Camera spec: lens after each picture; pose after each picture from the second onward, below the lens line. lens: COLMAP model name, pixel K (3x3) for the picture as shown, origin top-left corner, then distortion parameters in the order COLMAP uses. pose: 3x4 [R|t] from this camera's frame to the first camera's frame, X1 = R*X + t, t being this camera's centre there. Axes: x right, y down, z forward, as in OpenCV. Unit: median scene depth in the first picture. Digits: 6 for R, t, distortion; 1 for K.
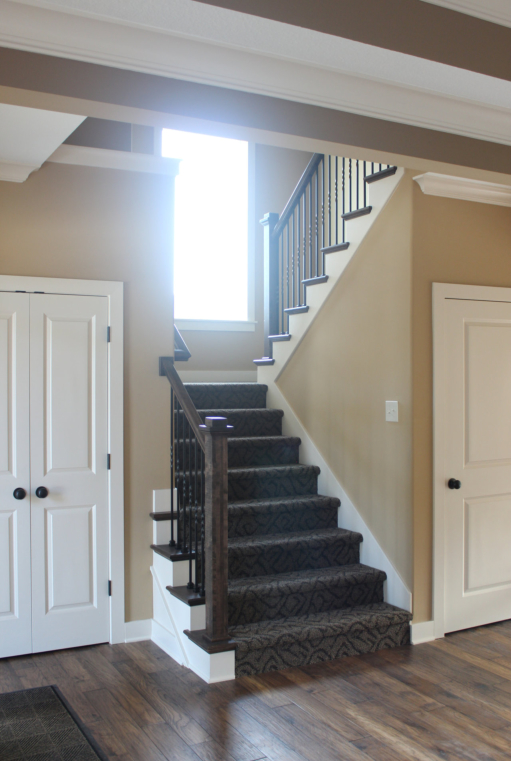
lens RADIAL K [[774.5, 0, 256.3], [0, 774.5, 379.2], [0, 0, 1]] dist [-0.081911, 0.000000]
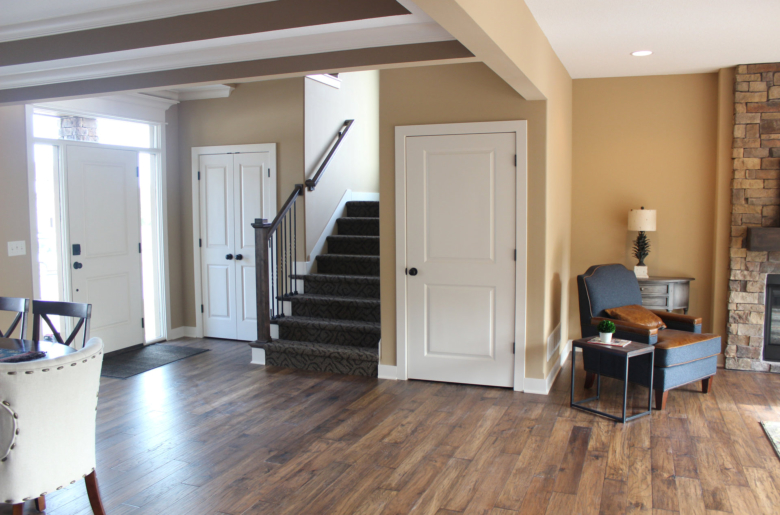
lens RADIAL K [[662.3, 0, 393.5], [0, 662.3, 250.5], [0, 0, 1]] dist [-0.111396, 0.059434]
pose [[0.645317, 0.052504, -0.762108, 1.219655], [0.005626, 0.997282, 0.073470, 0.011481], [0.763894, -0.051699, 0.643268, 0.230962]]
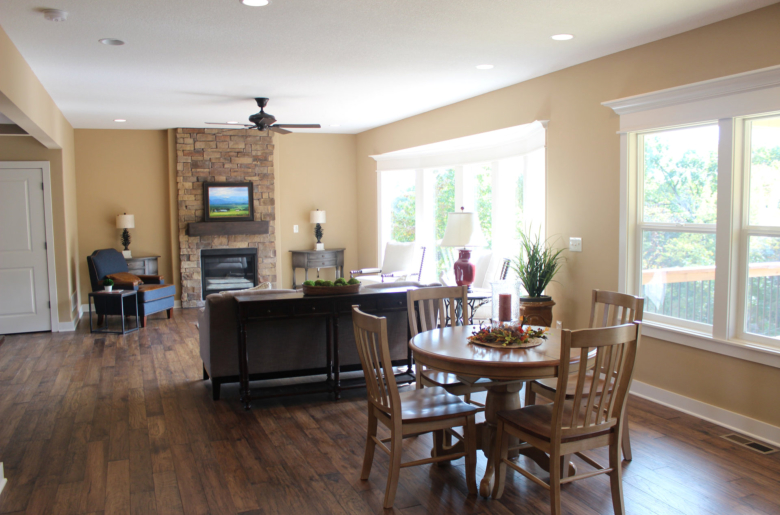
lens RADIAL K [[662.3, 0, 390.9], [0, 662.3, 252.9], [0, 0, 1]] dist [-0.111396, 0.059434]
pose [[0.992141, -0.011881, -0.124558, 1.640840], [0.021517, 0.996852, 0.076304, 0.009675], [0.123259, -0.078385, 0.989274, -0.502913]]
